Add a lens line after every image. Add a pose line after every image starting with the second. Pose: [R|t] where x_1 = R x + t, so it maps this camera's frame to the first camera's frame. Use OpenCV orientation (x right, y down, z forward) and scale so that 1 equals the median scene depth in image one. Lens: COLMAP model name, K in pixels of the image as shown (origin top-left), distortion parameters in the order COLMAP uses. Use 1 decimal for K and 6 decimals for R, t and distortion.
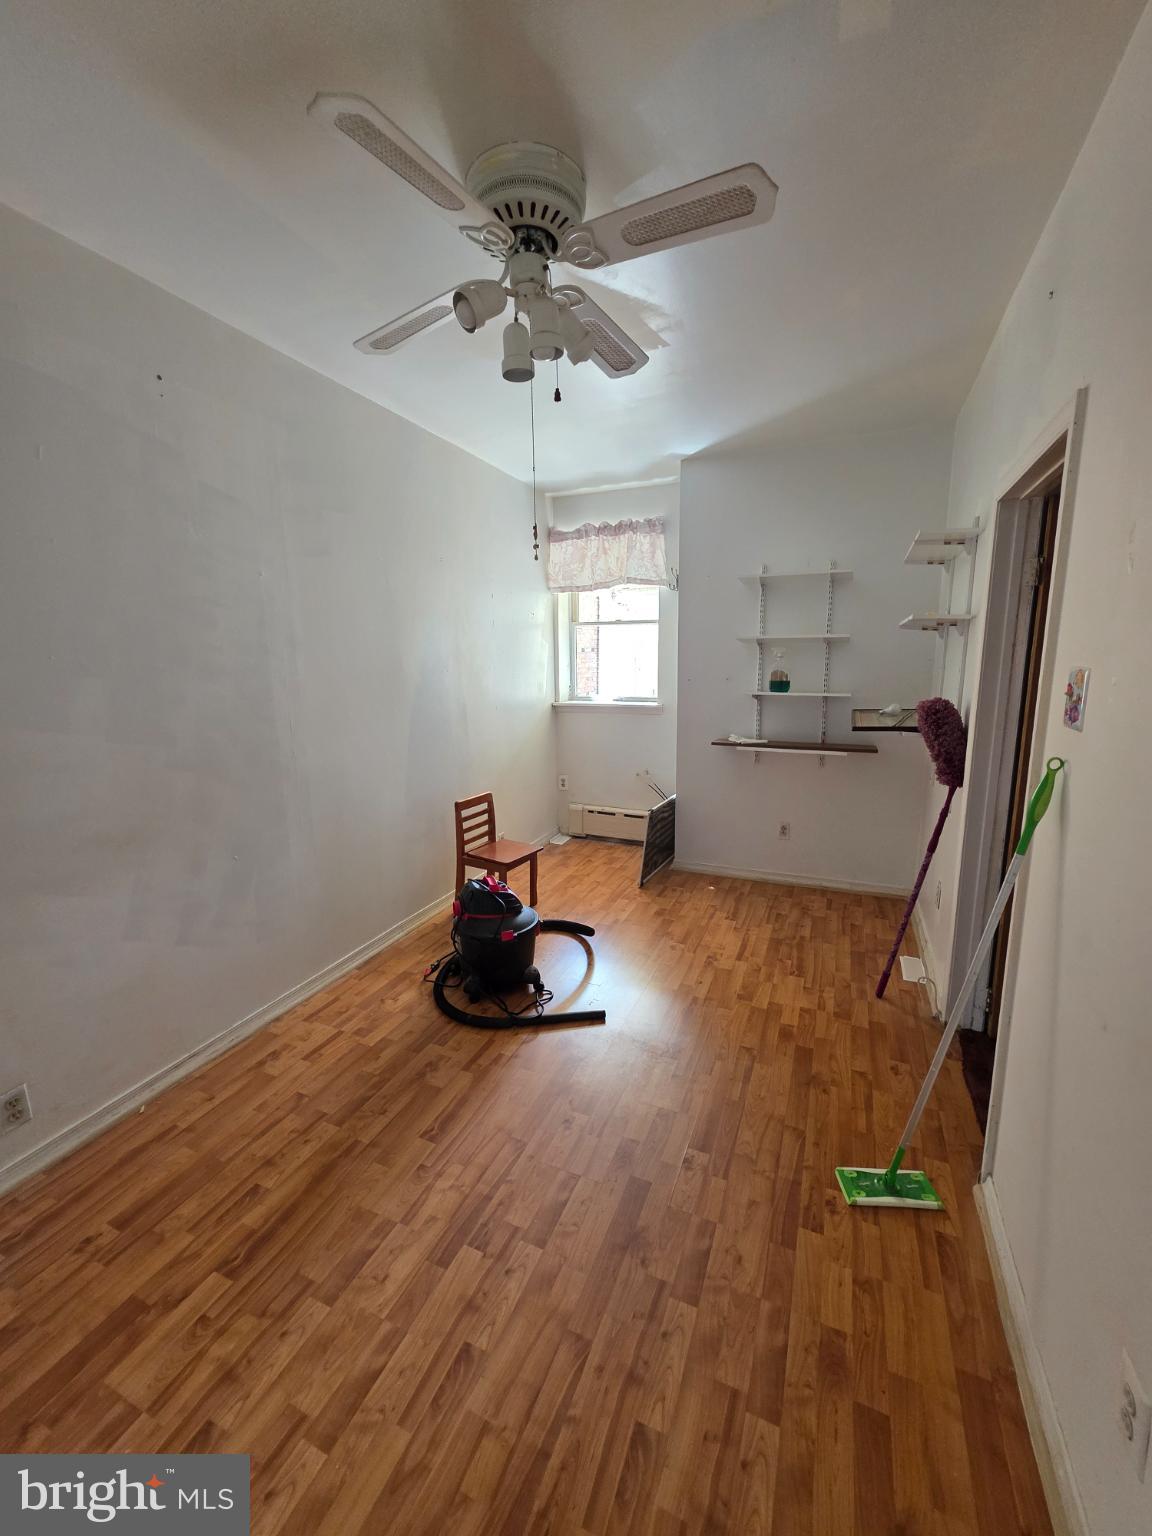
lens RADIAL K [[618.6, 0, 574.5], [0, 618.6, 764.7], [0, 0, 1]] dist [-0.000242, 0.000051]
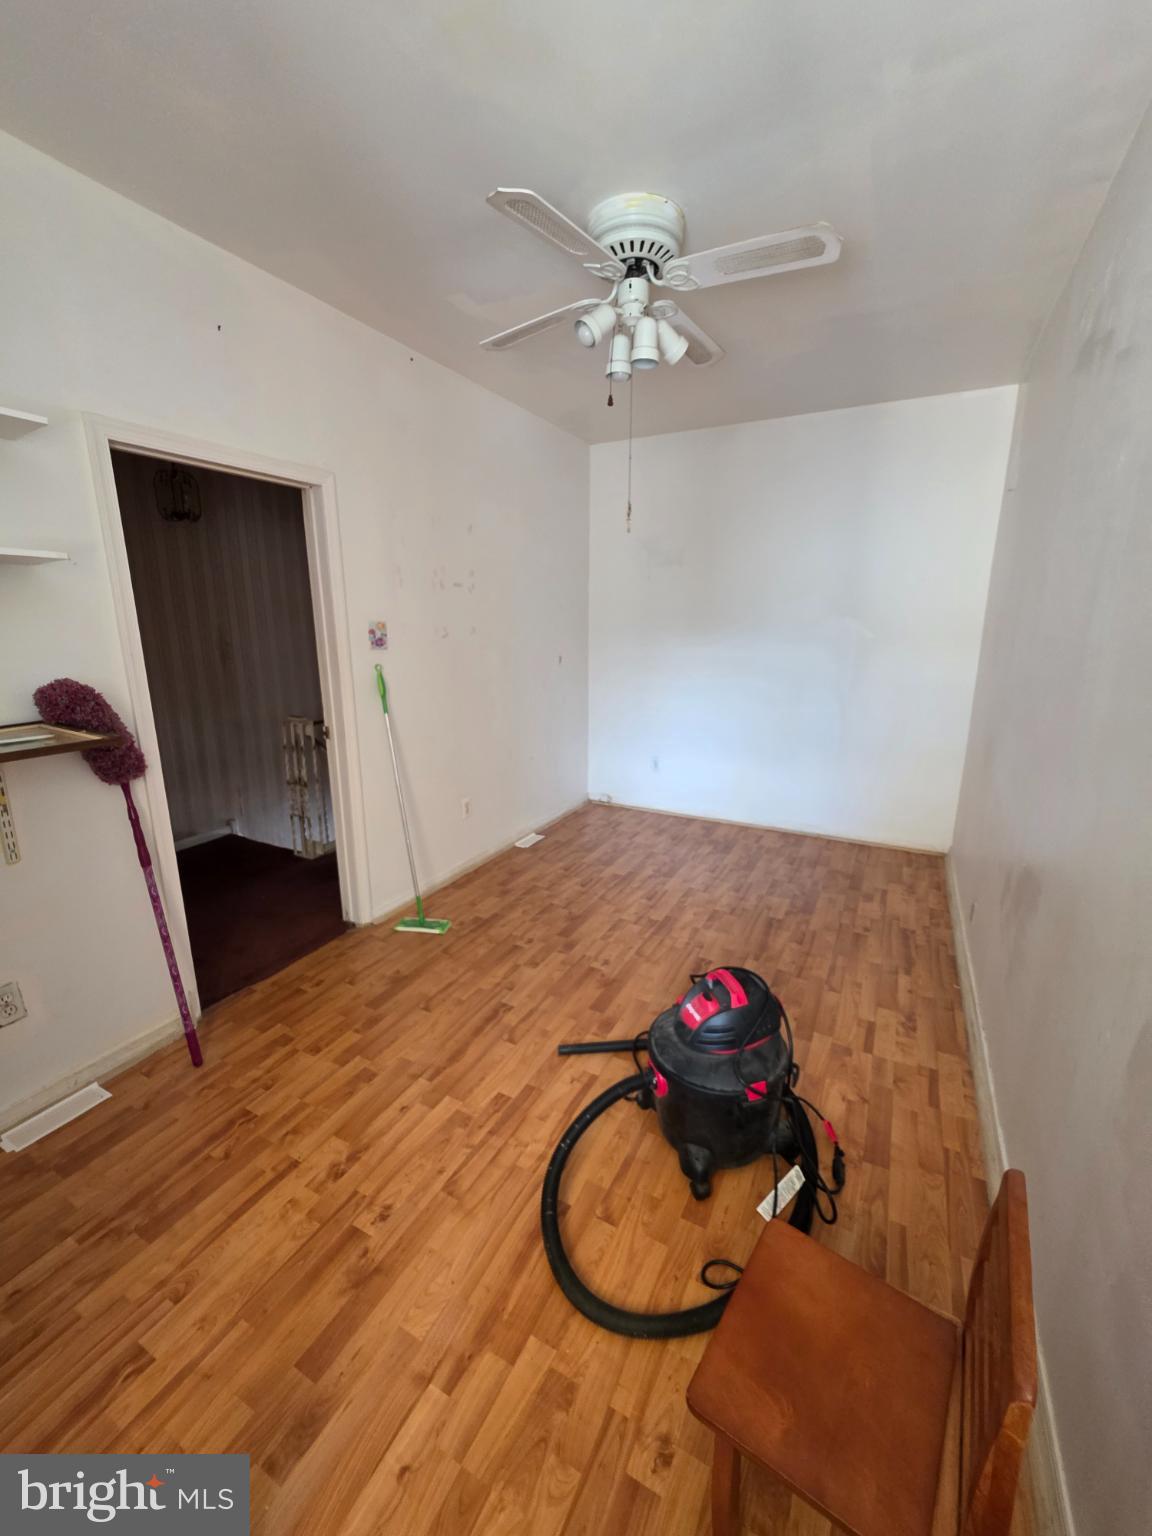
lens RADIAL K [[618.6, 0, 577.4], [0, 618.6, 763.9], [0, 0, 1]] dist [-0.000242, 0.000051]
pose [[-0.997435, -0.004937, 0.071409, -0.035981], [0.023604, 0.919135, 0.393234, -0.299258], [-0.067576, 0.393911, -0.916661, 1.753031]]
